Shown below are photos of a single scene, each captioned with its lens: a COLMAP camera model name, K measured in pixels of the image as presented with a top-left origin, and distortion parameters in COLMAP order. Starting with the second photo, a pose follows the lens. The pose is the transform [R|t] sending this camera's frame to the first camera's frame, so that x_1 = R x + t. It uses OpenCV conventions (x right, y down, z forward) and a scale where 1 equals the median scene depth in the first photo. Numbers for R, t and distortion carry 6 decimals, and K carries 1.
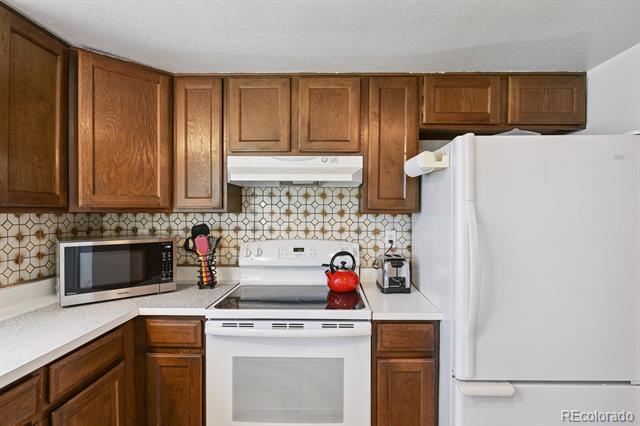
lens RADIAL K [[316.7, 0, 321.4], [0, 316.7, 213.5], [0, 0, 1]] dist [-0.012734, -0.001539]
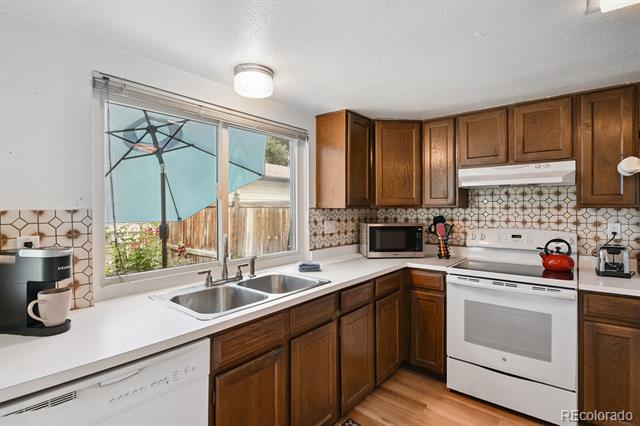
lens RADIAL K [[316.7, 0, 319.0], [0, 316.7, 208.6], [0, 0, 1]] dist [-0.012734, -0.001539]
pose [[0.786426, -0.005341, -0.617662, 0.101033], [0.002207, 0.999981, -0.005837, 0.008988], [0.617681, 0.003228, 0.786422, -0.568884]]
